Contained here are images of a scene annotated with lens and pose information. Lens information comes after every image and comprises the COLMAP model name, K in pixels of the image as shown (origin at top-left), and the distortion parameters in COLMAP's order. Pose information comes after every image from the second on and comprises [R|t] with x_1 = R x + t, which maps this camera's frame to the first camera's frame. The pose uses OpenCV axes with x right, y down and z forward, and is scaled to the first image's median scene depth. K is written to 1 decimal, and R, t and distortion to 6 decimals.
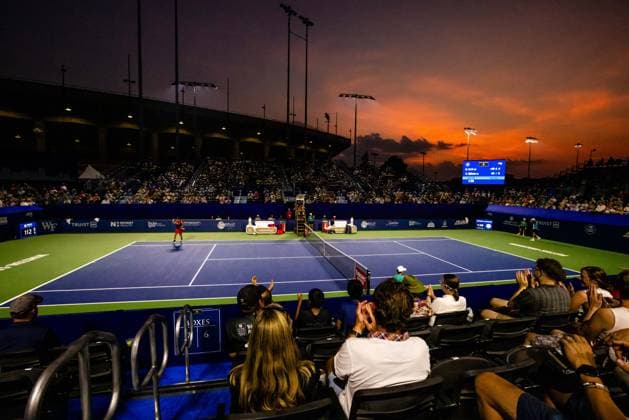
lens RADIAL K [[286.2, 0, 314.5], [0, 286.2, 210.0], [0, 0, 1]] dist [0.000258, -0.000020]
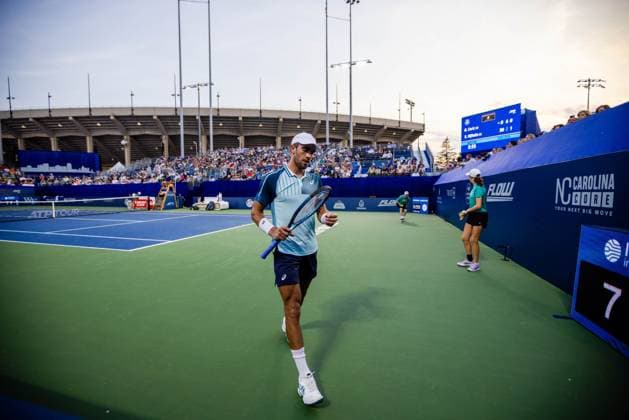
lens RADIAL K [[286.2, 0, 314.5], [0, 286.2, 210.0], [0, 0, 1]] dist [0.000258, -0.000020]
pose [[0.871802, 0.006263, -0.489819, 0.639611], [-0.015999, 0.999749, -0.015694, 0.068641], [0.489598, 0.021519, 0.871683, 0.296407]]
